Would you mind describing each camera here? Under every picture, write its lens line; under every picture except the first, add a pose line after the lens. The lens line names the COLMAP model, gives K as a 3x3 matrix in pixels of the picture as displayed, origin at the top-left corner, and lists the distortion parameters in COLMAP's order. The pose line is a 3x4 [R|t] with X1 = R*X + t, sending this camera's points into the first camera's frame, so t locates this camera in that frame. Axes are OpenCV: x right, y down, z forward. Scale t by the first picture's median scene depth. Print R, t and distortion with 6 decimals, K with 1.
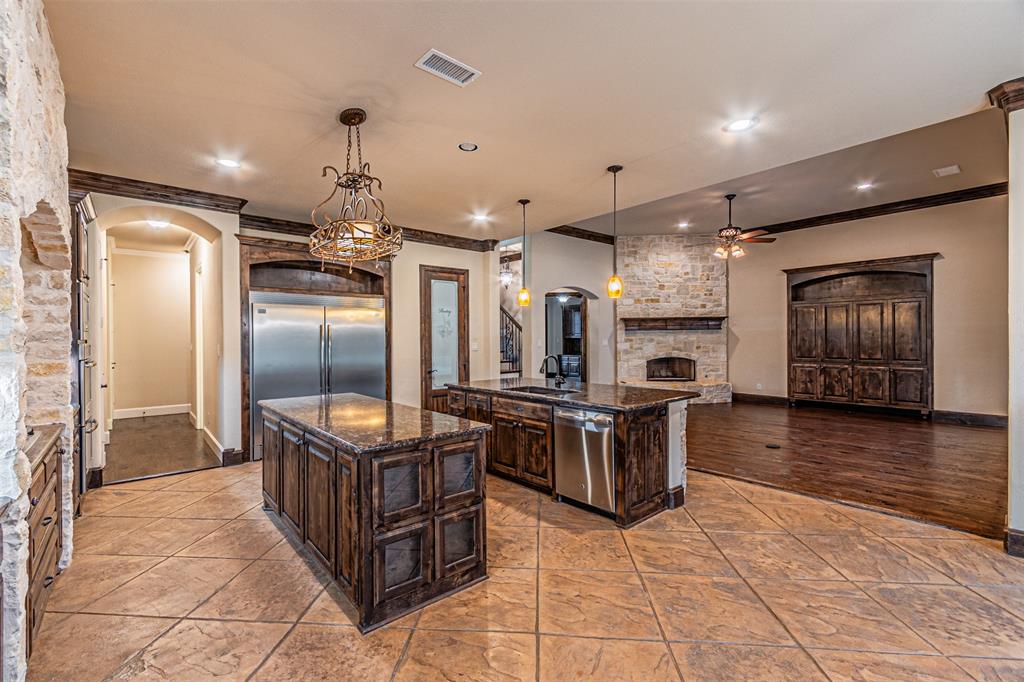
lens RADIAL K [[442.2, 0, 500.7], [0, 442.2, 343.8], [0, 0, 1]] dist [0.006696, -0.002650]
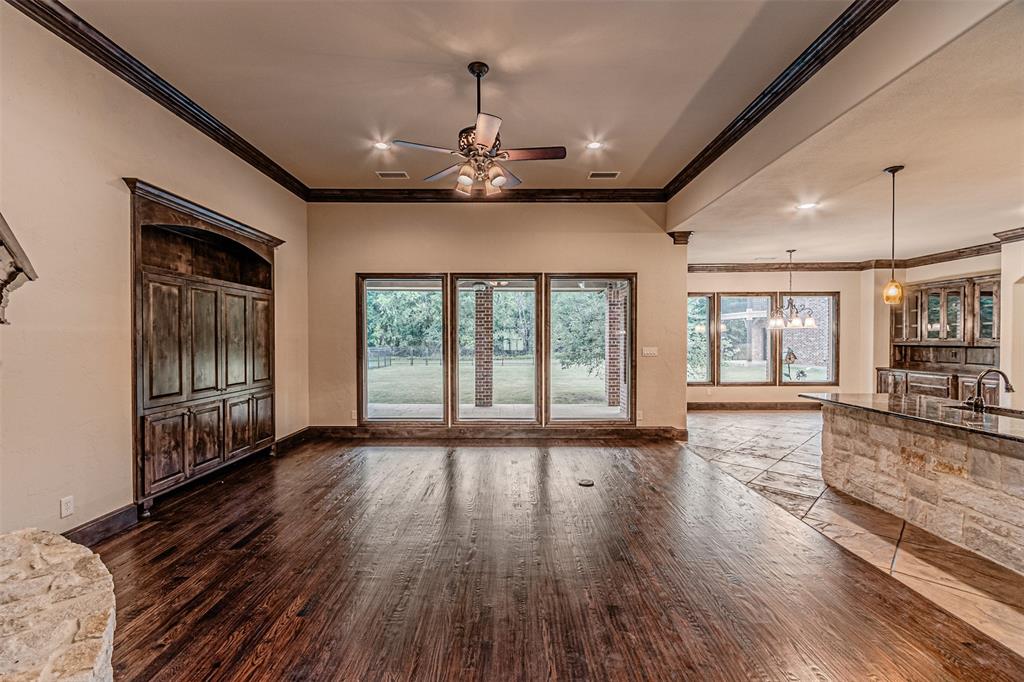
lens RADIAL K [[442.2, 0, 501.4], [0, 442.2, 341.5], [0, 0, 1]] dist [0.006696, -0.002650]
pose [[-0.760257, 0.005258, 0.649601, 0.137780], [0.015855, 0.999820, 0.010462, -0.022355], [-0.649429, 0.018253, -0.760204, 1.088157]]
